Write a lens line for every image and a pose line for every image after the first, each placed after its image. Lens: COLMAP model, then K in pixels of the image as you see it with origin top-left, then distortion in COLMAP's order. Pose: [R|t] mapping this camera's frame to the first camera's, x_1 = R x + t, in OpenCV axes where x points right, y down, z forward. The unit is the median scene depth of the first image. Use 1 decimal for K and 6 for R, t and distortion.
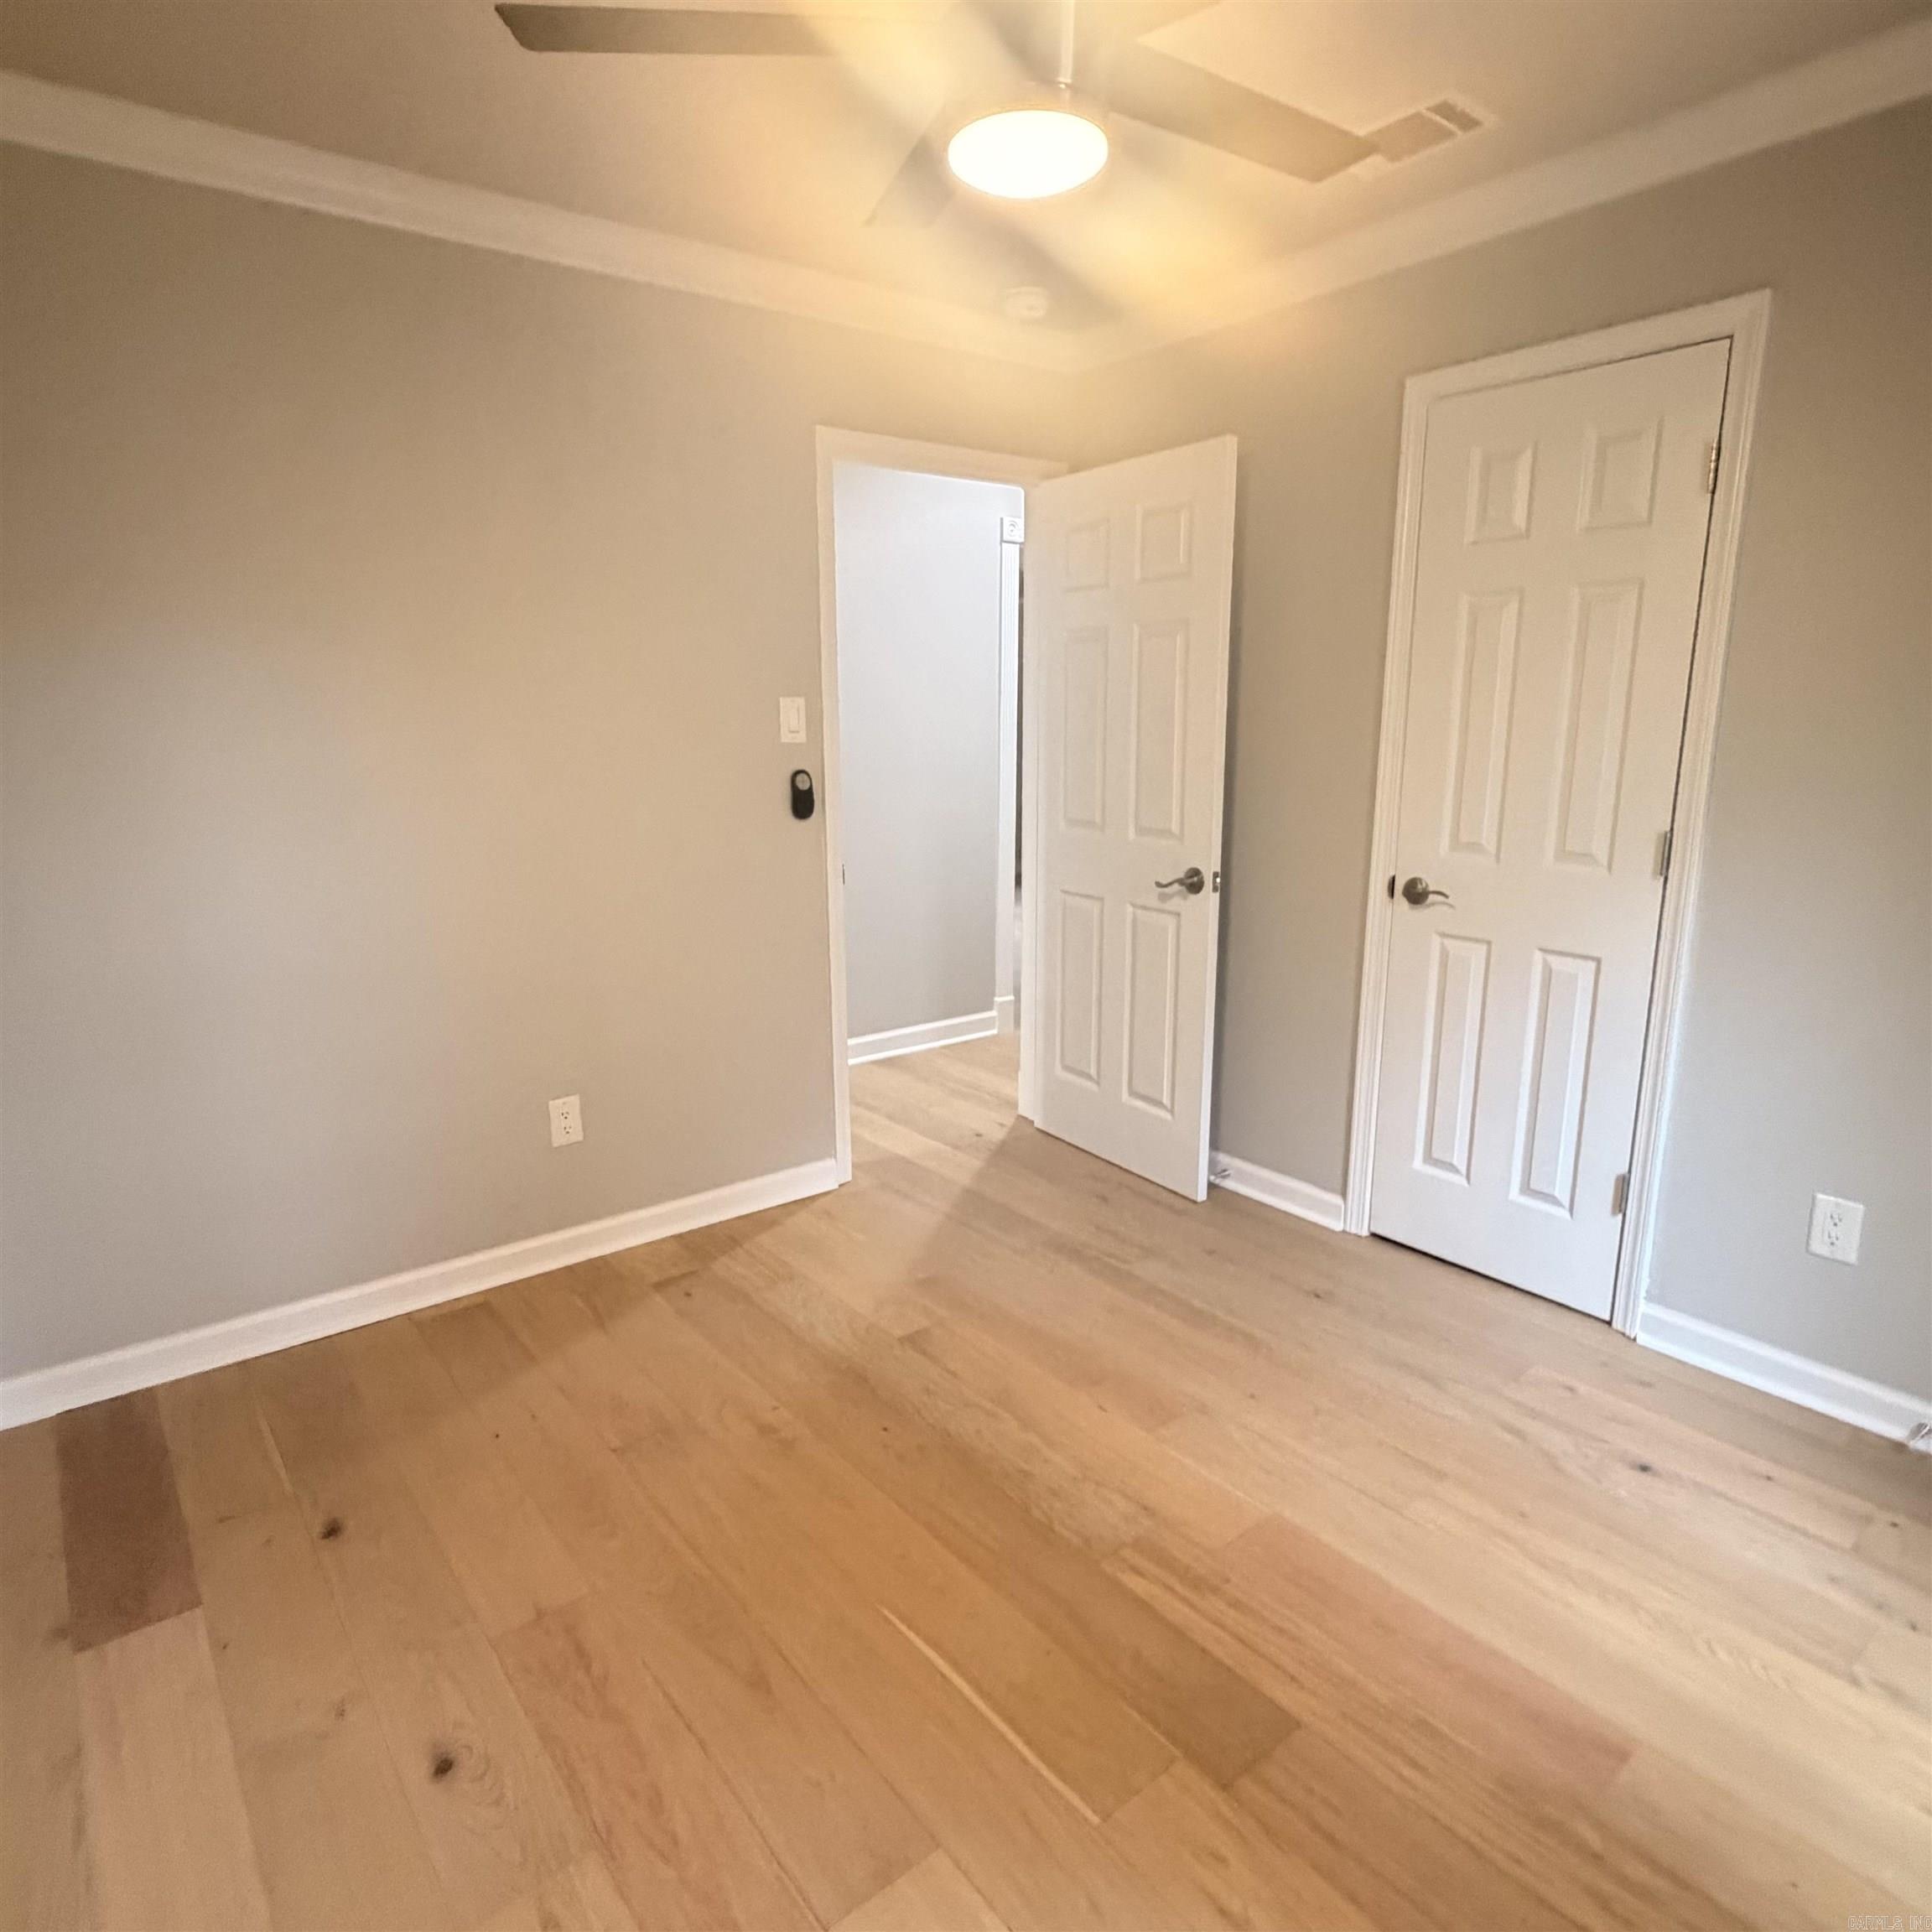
lens RADIAL K [[1184.2, 0, 966.0], [0, 1184.2, 966.0], [0, 0, 1]] dist [-0.000749, -0.000180]
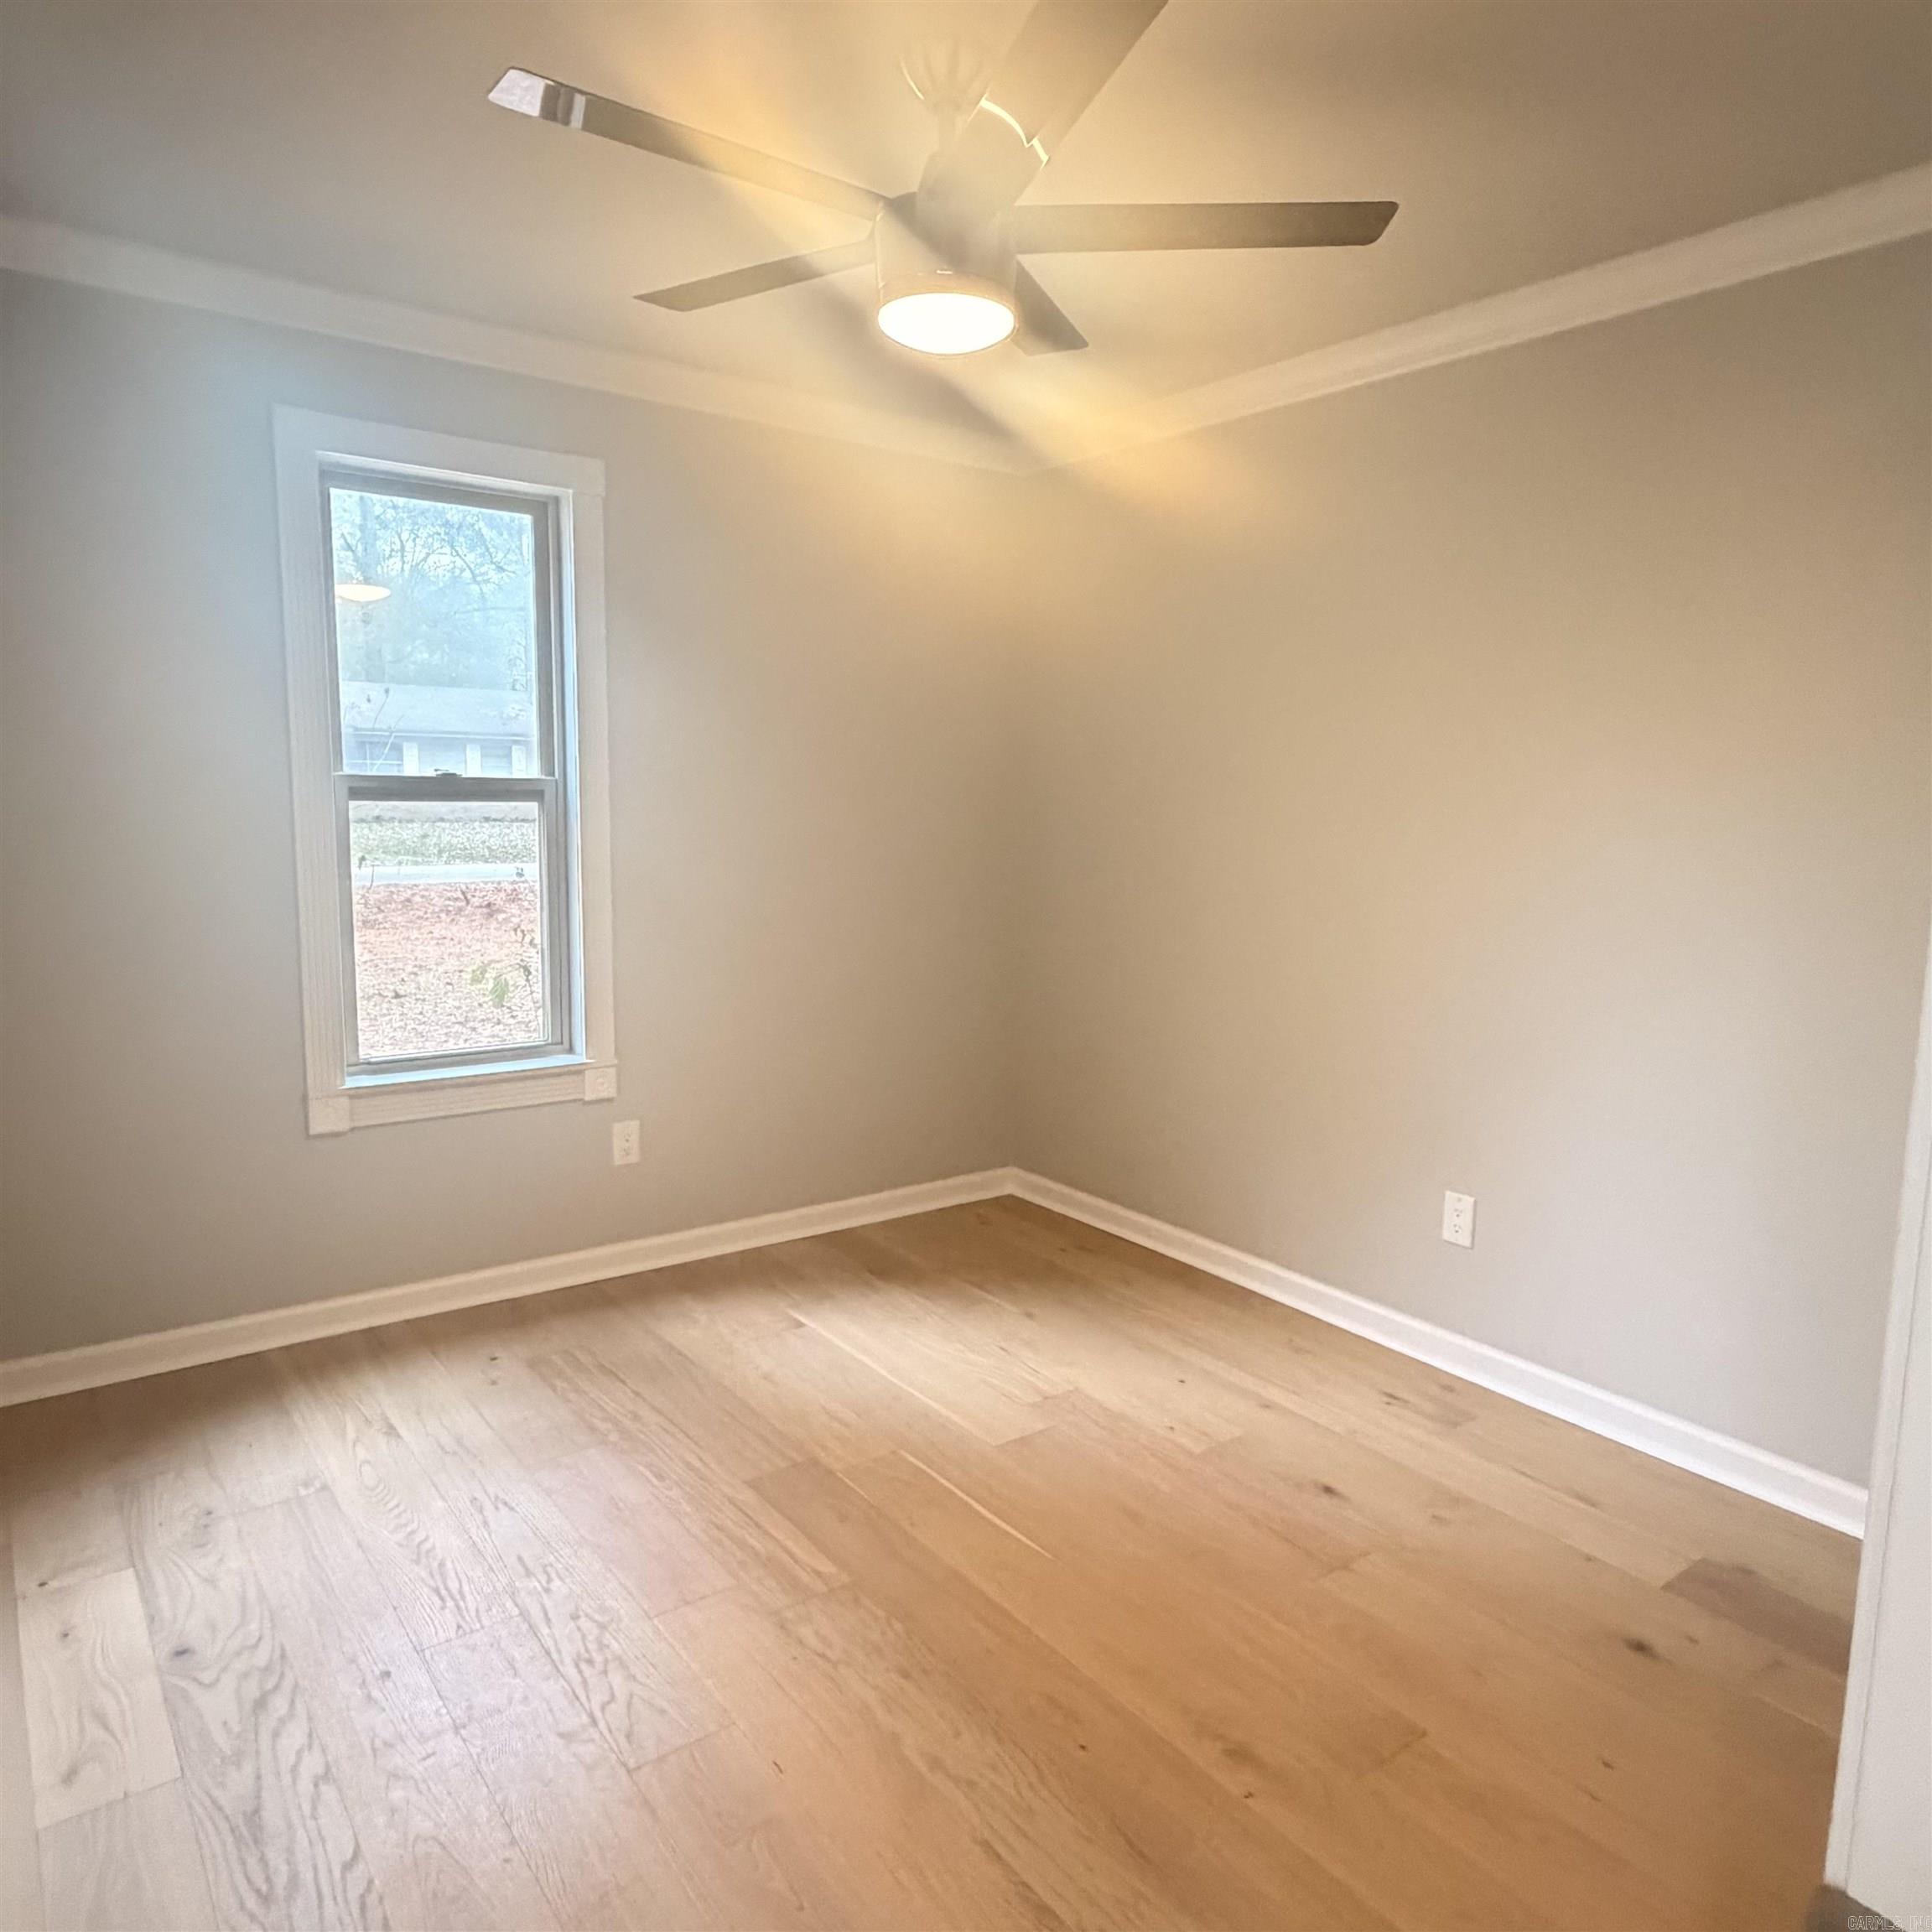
lens RADIAL K [[1338.2, 0, 966.0], [0, 1338.2, 966.0], [0, 0, 1]] dist [0.001382, 0.001109]
pose [[-0.999628, -0.014785, 0.022923, -0.010152], [-0.006175, 0.941203, 0.337786, -0.422421], [-0.026569, 0.337519, -0.940944, 1.949378]]
